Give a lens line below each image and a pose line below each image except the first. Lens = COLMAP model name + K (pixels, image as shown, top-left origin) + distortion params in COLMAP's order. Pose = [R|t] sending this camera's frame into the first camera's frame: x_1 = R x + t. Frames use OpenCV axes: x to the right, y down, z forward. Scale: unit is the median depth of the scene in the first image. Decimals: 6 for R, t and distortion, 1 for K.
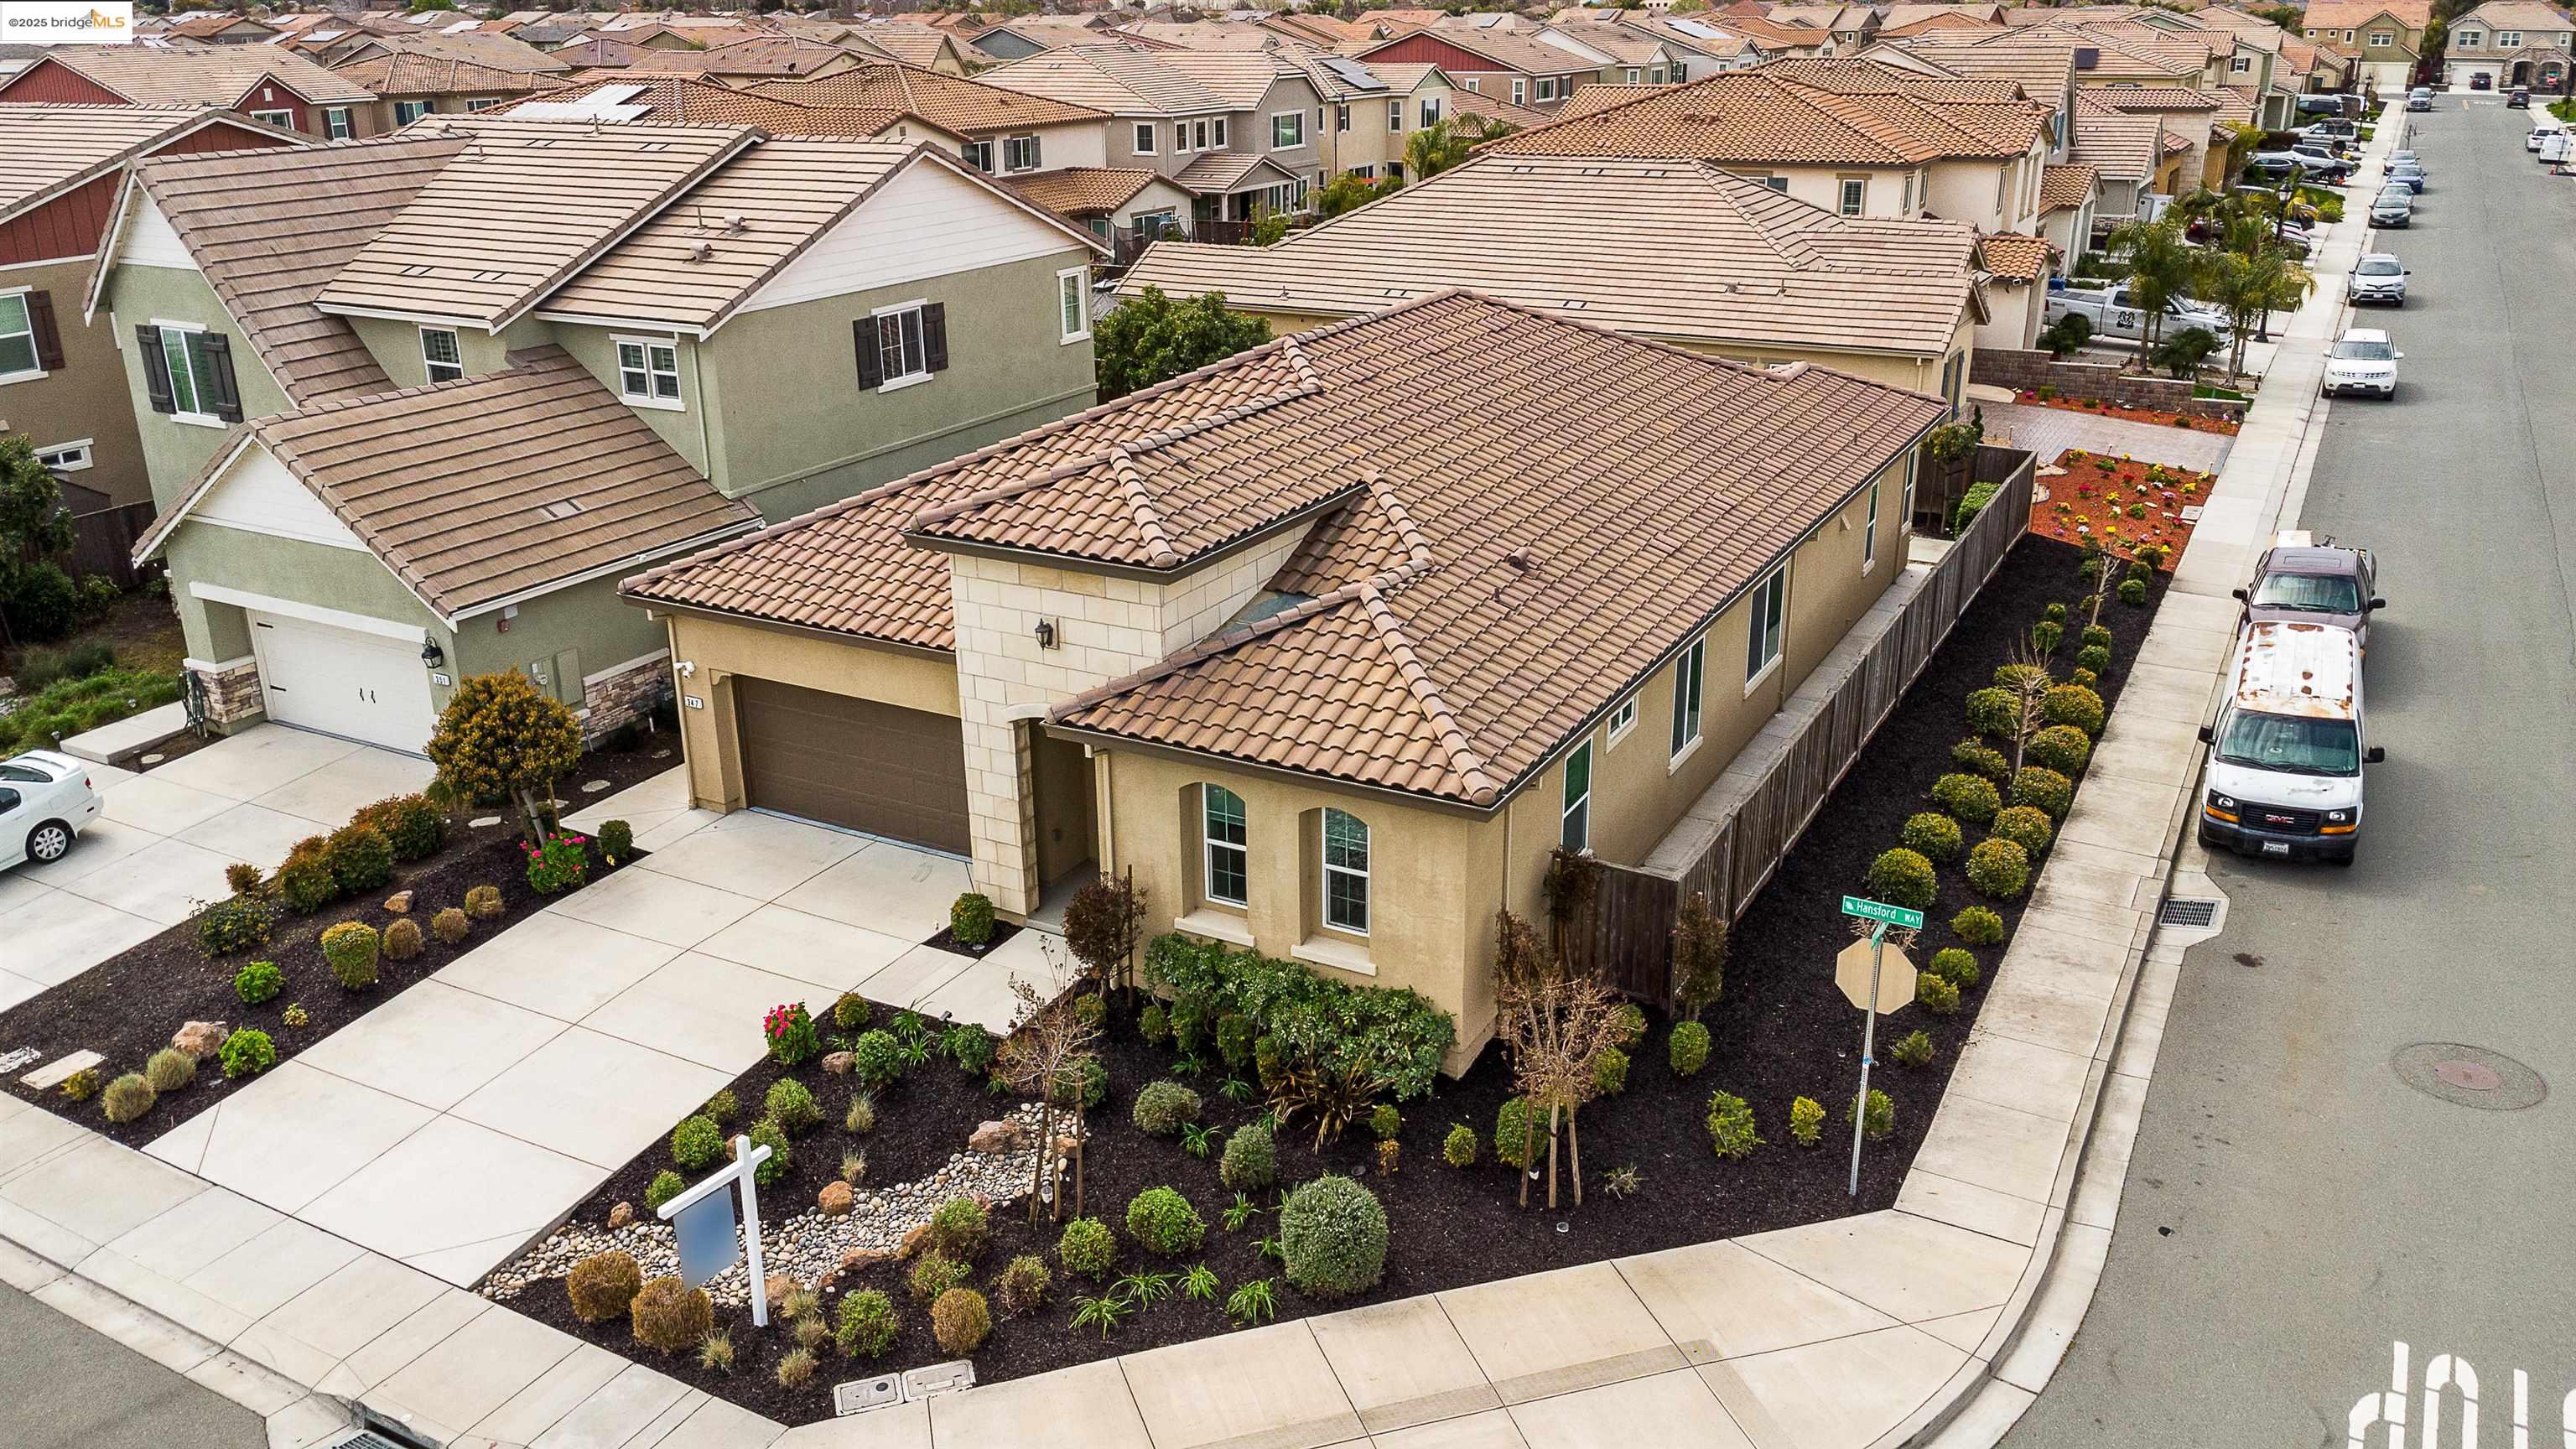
lens RADIAL K [[1939.1, 0, 1288.0], [0, 1939.1, 724.5], [0, 0, 1]] dist [0.053603, -0.073449]
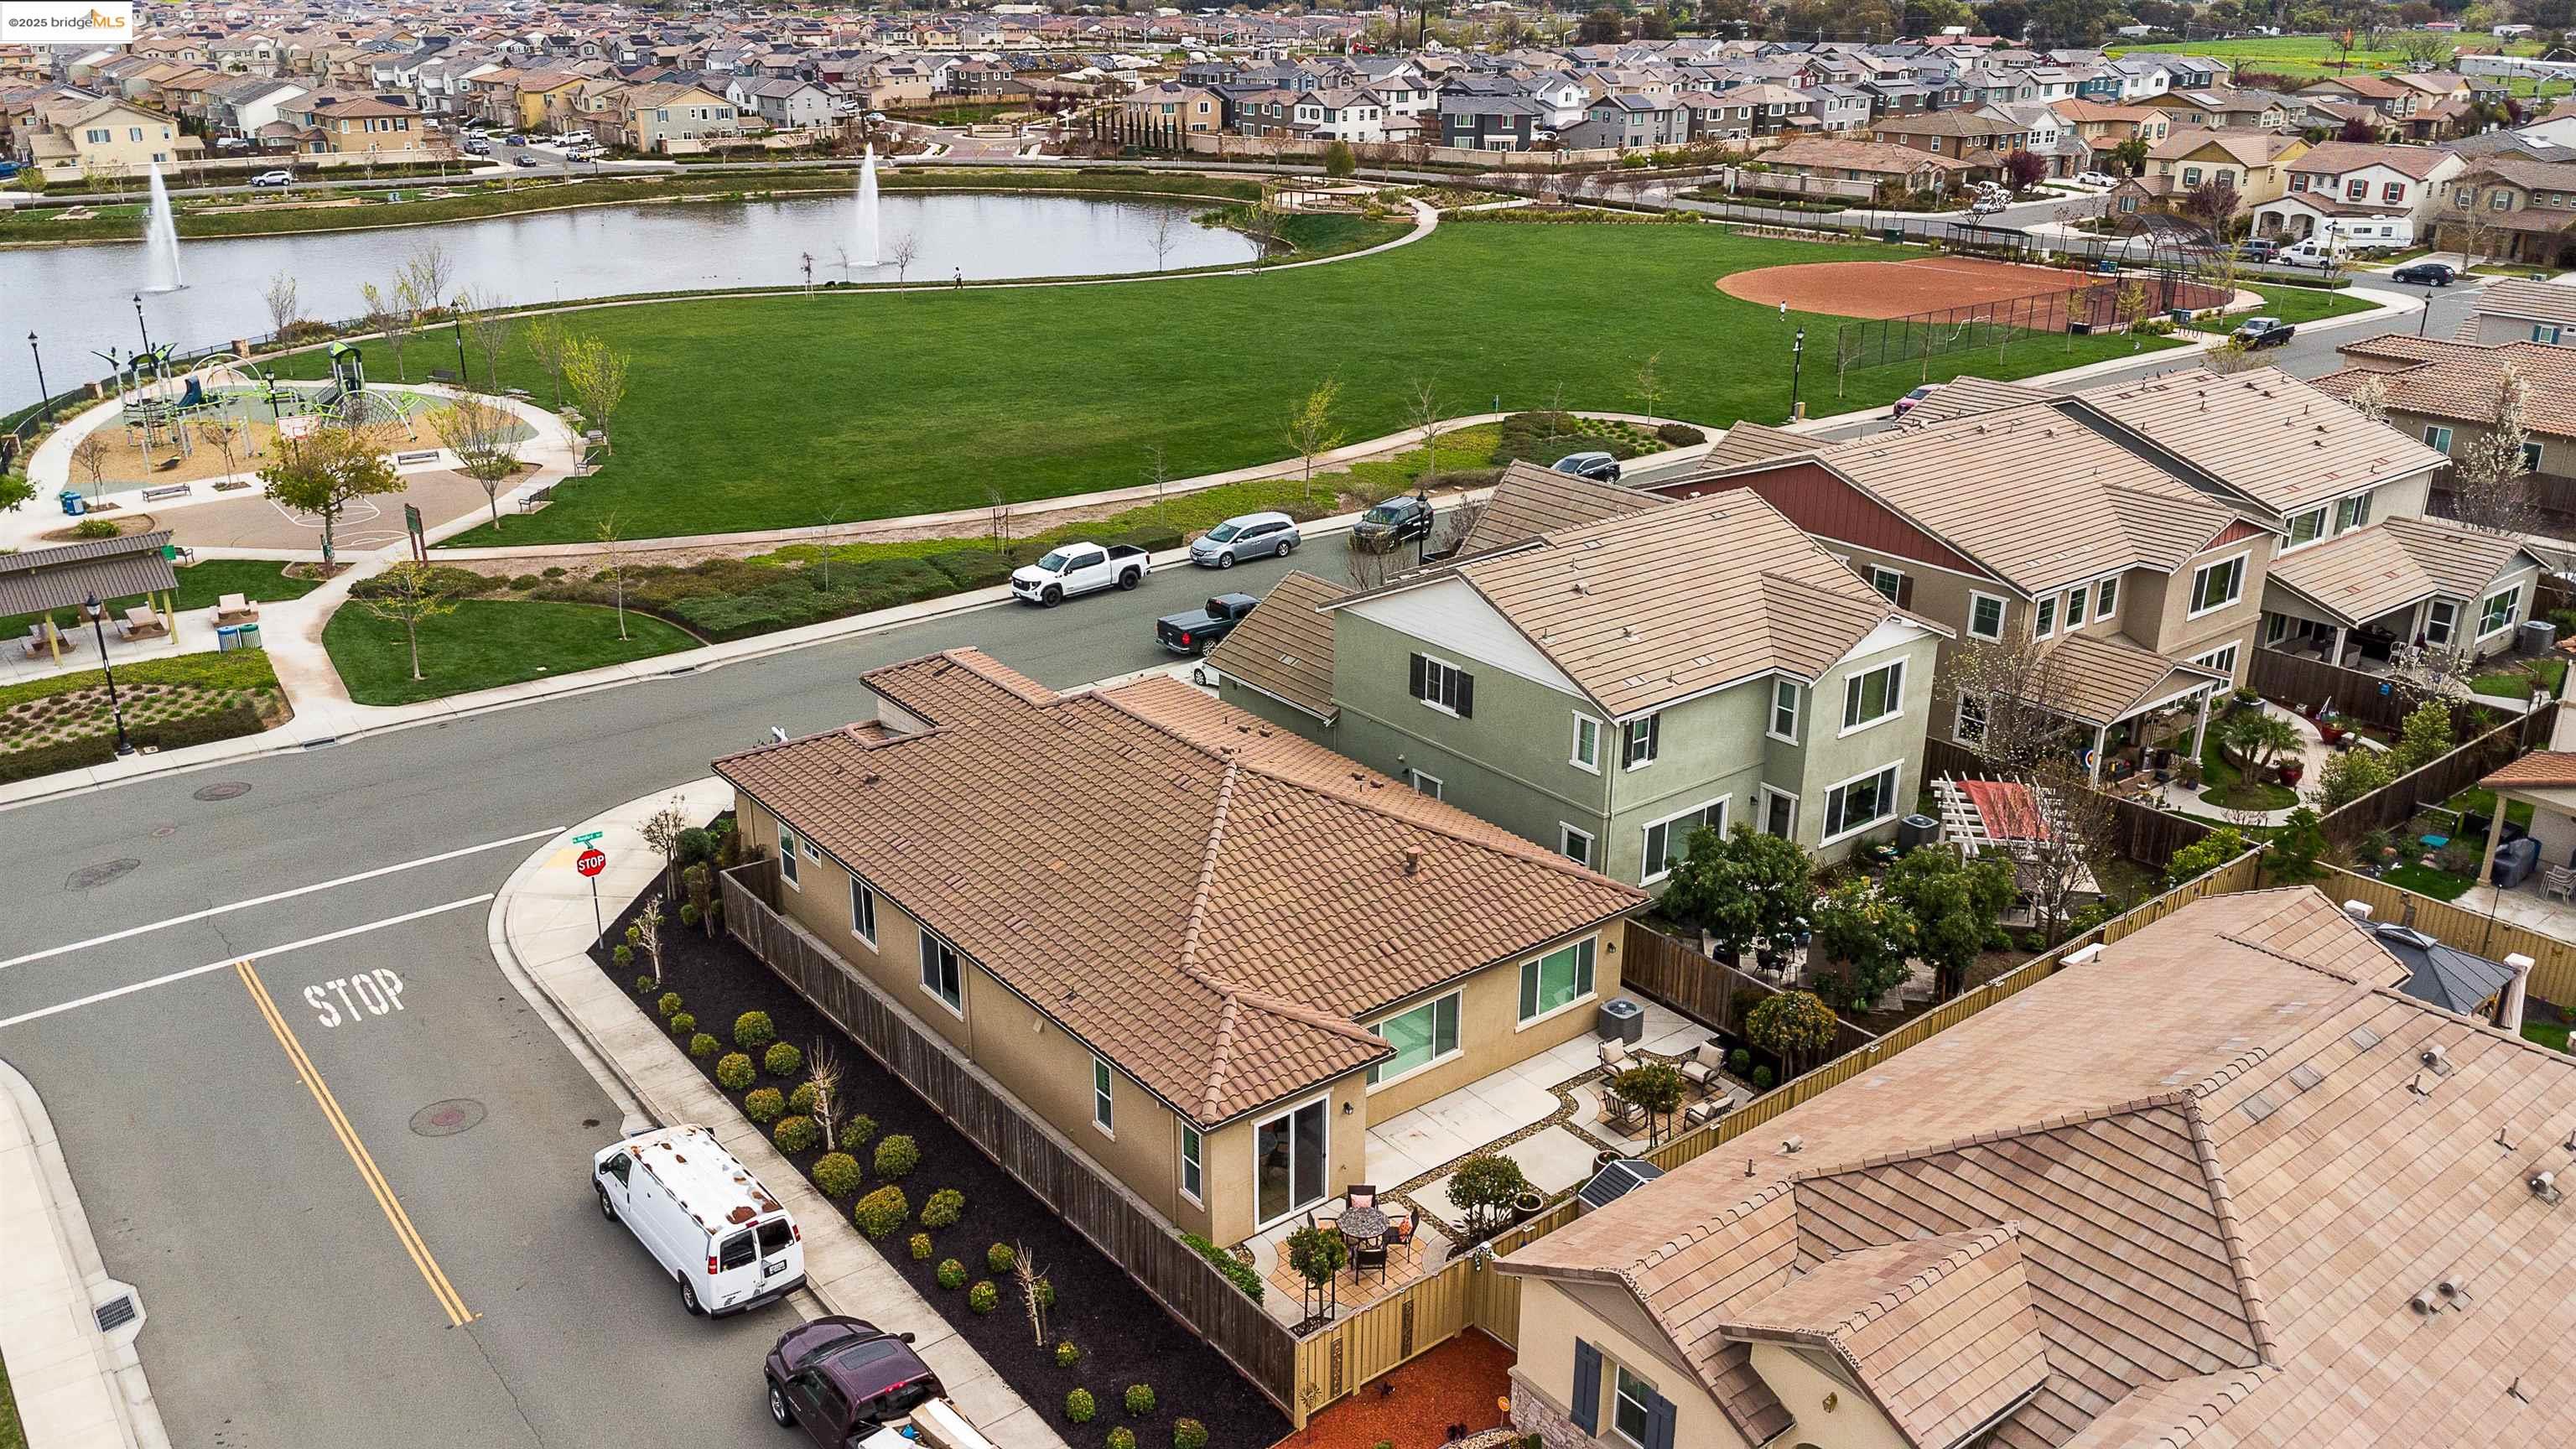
lens RADIAL K [[1974.4, 0, 1288.0], [0, 1974.4, 724.5], [0, 0, 1]] dist [0.066817, -0.090122]
pose [[-0.393959, 0.335017, -0.855897, 1.553003], [-0.320353, 0.822764, 0.469503, -1.132111], [0.861493, 0.459154, -0.216811, 1.662812]]
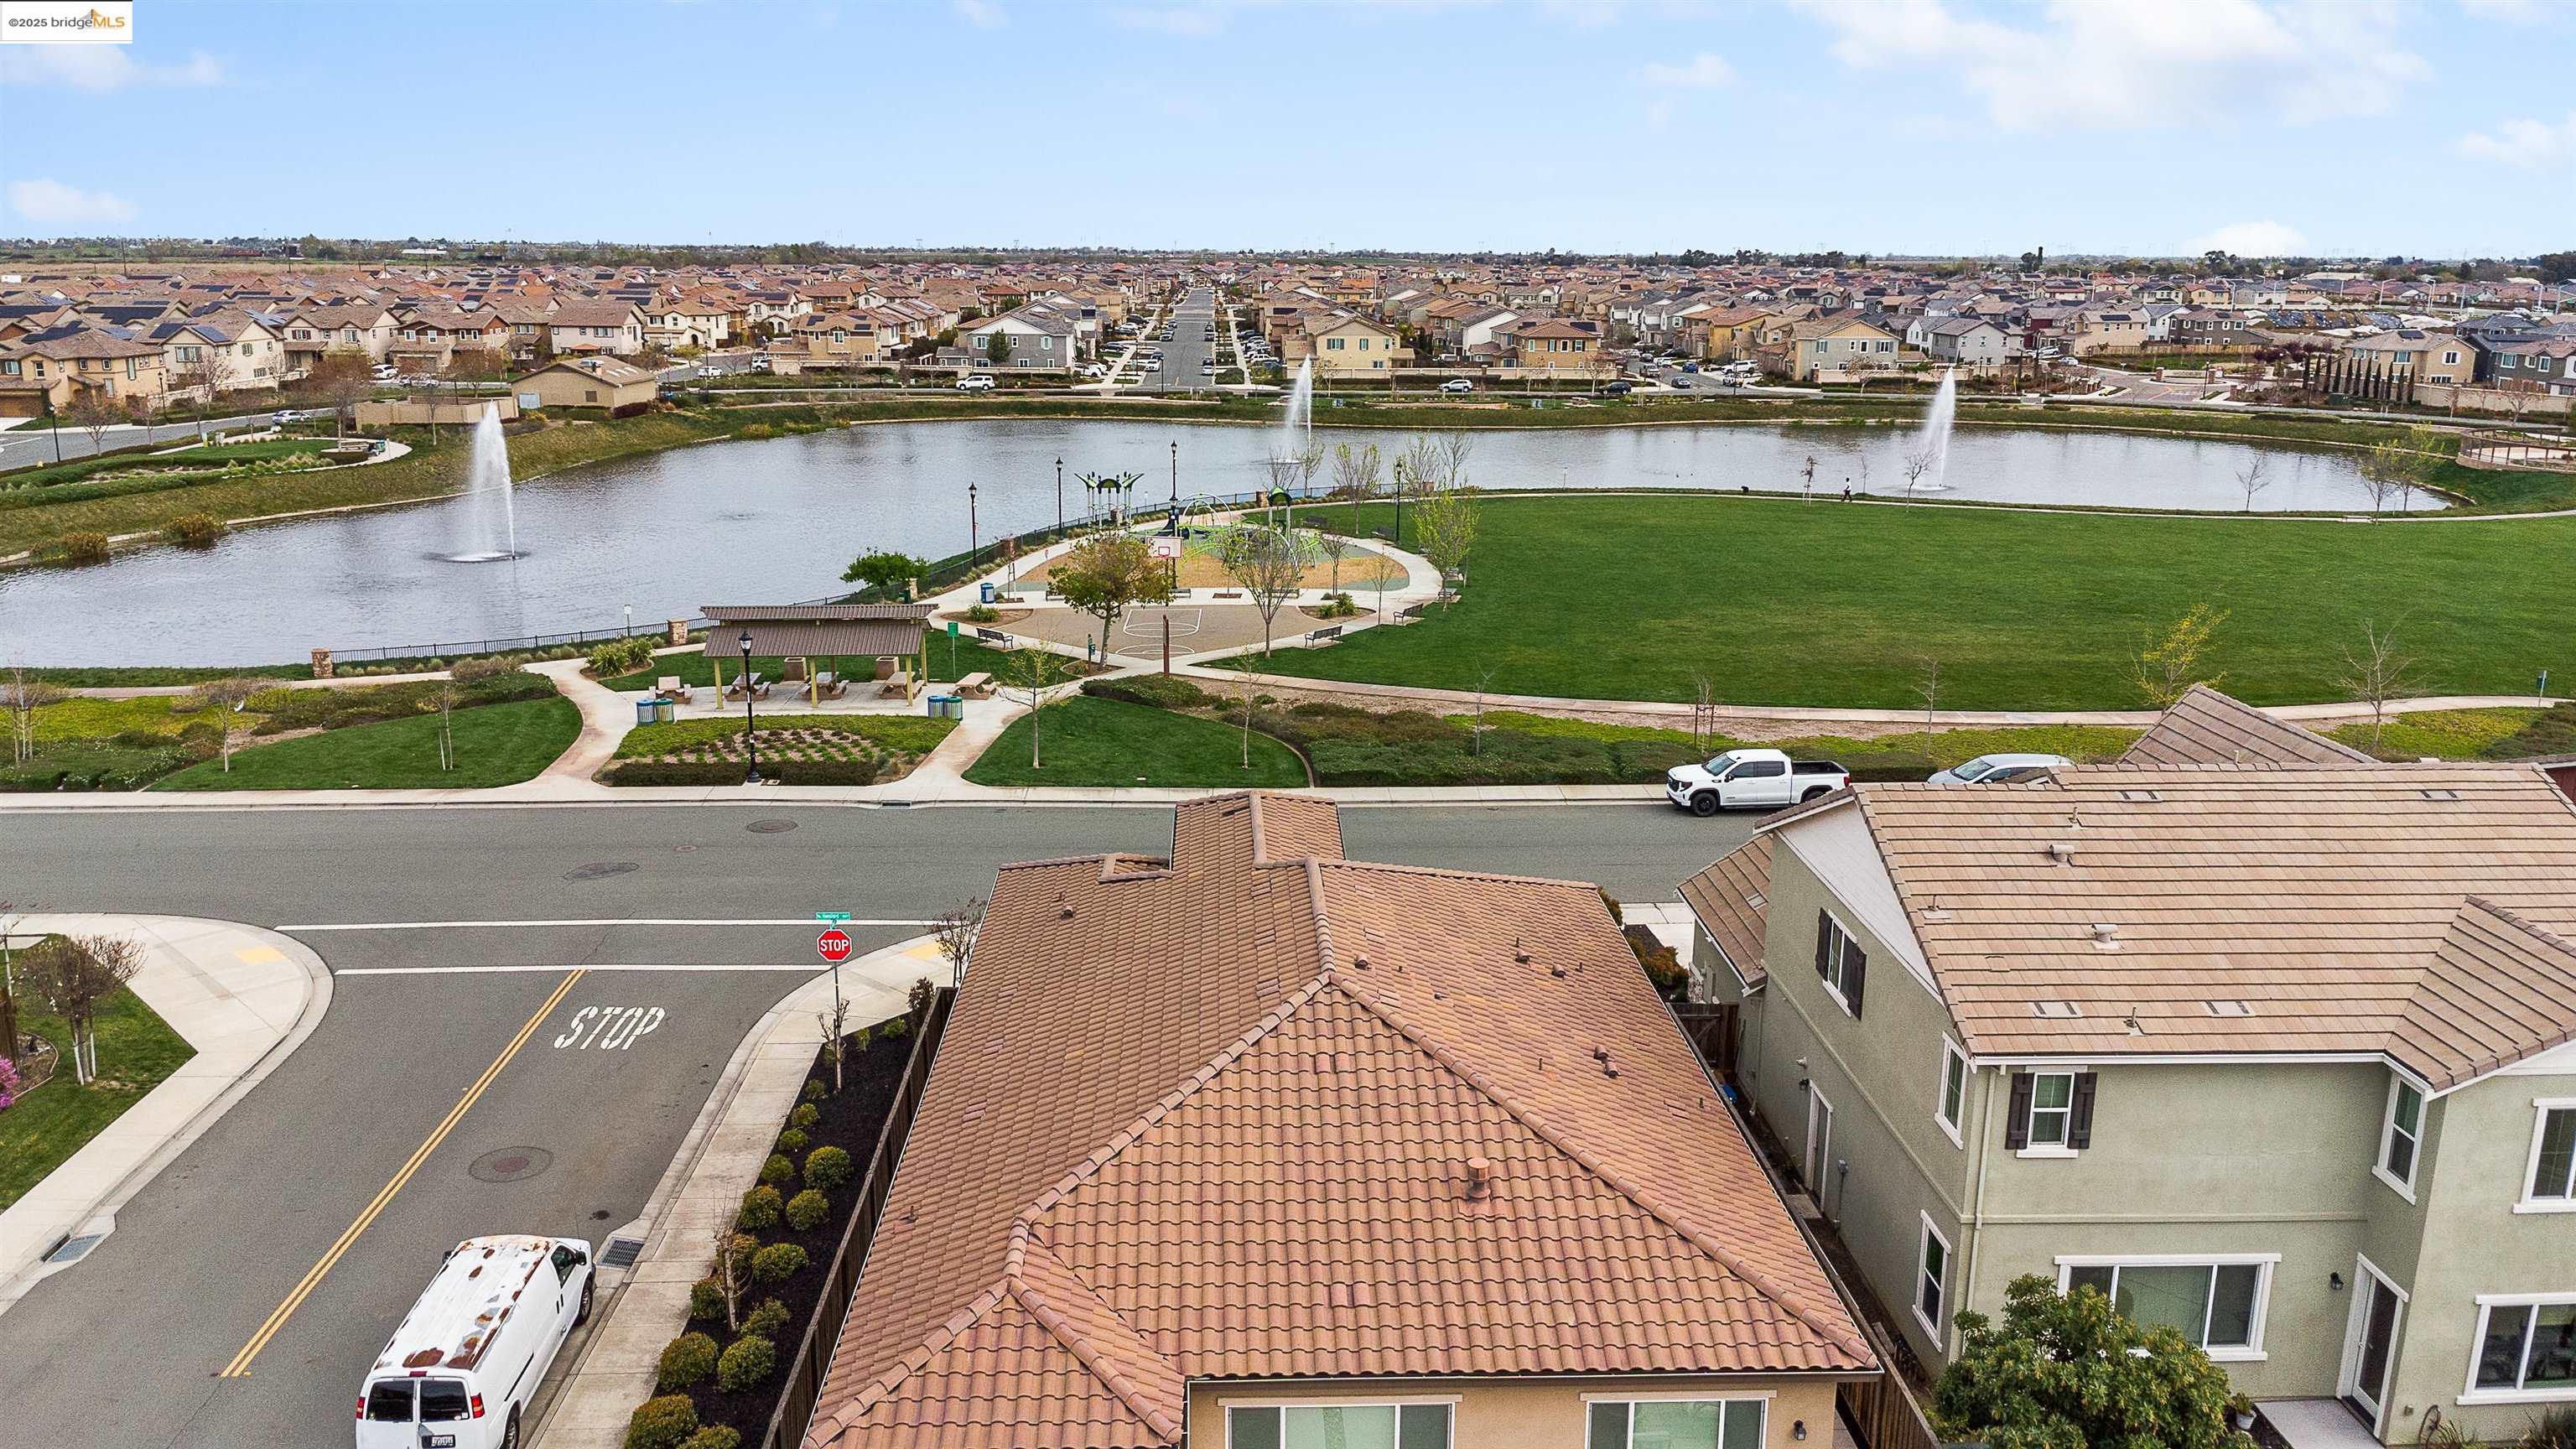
lens RADIAL K [[1939.1, 0, 1288.0], [0, 1939.1, 724.5], [0, 0, 1]] dist [0.053603, -0.073449]
pose [[-0.858202, 0.126951, -0.497365, 0.700151], [-0.178616, 0.834527, 0.521211, -1.021219], [0.481233, 0.536142, -0.693518, 1.992085]]
